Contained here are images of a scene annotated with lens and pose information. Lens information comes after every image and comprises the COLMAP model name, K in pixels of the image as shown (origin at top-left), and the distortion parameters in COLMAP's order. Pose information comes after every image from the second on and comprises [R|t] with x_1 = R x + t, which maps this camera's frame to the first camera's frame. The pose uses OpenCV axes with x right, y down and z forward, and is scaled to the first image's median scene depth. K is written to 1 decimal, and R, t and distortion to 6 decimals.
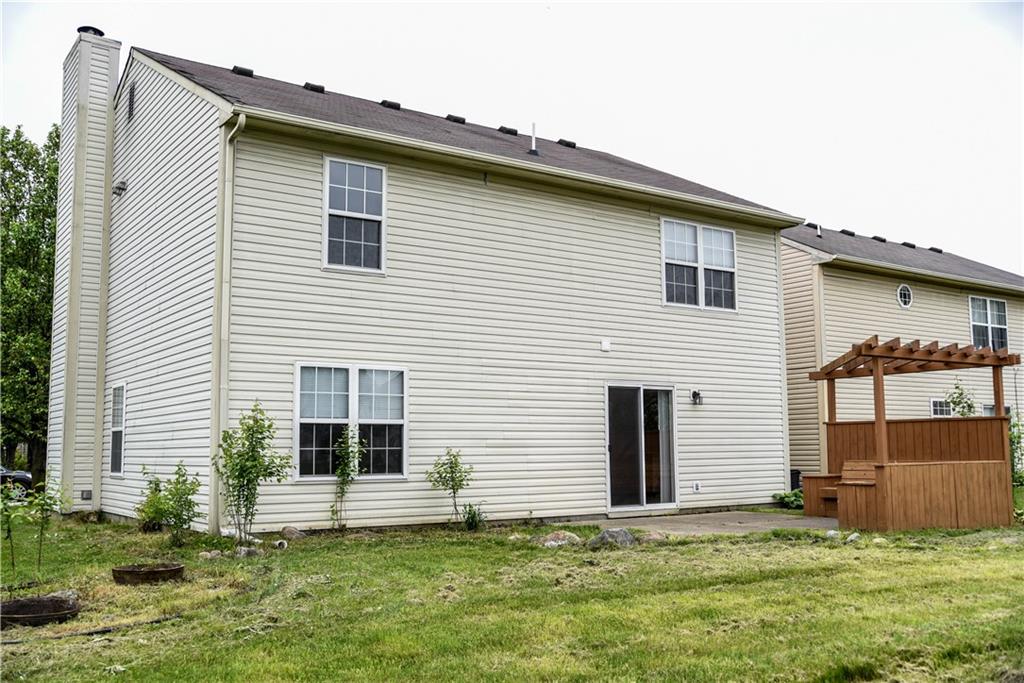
lens RADIAL K [[954.0, 0, 512.0], [0, 954.0, 341.5], [0, 0, 1]] dist [-0.004013, -0.002117]
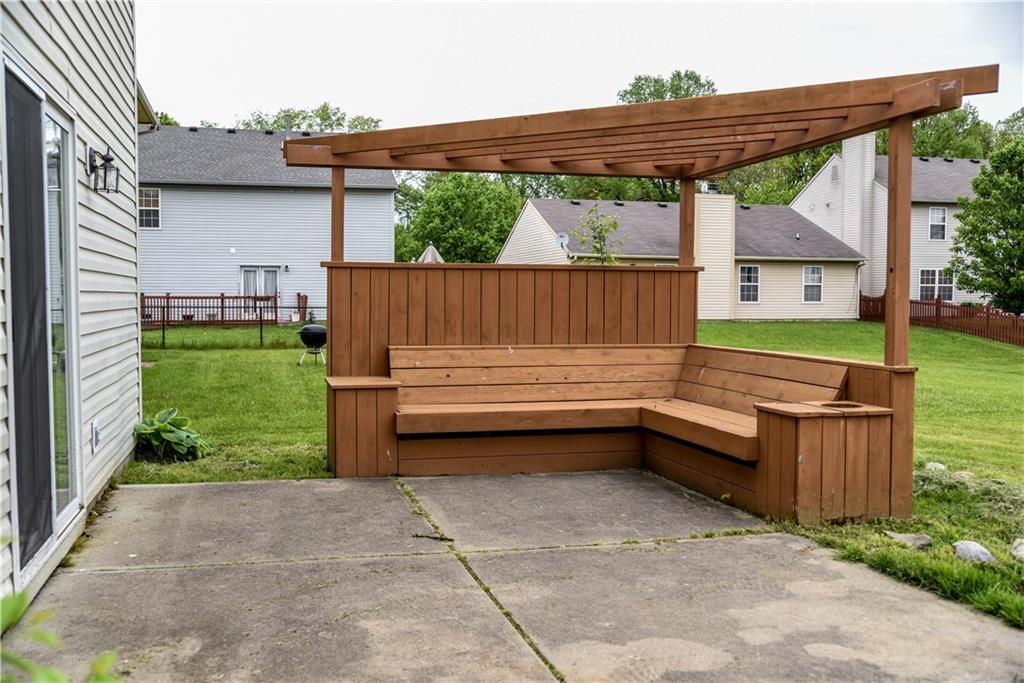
lens RADIAL K [[1033.0, 0, 512.0], [0, 1033.0, 341.5], [0, 0, 1]] dist [-0.006189, -0.005127]
pose [[0.359597, -0.028307, 0.932678, -0.100987], [-0.112749, 0.990898, 0.073545, 0.083270], [-0.926271, -0.131605, 0.353132, 0.814346]]
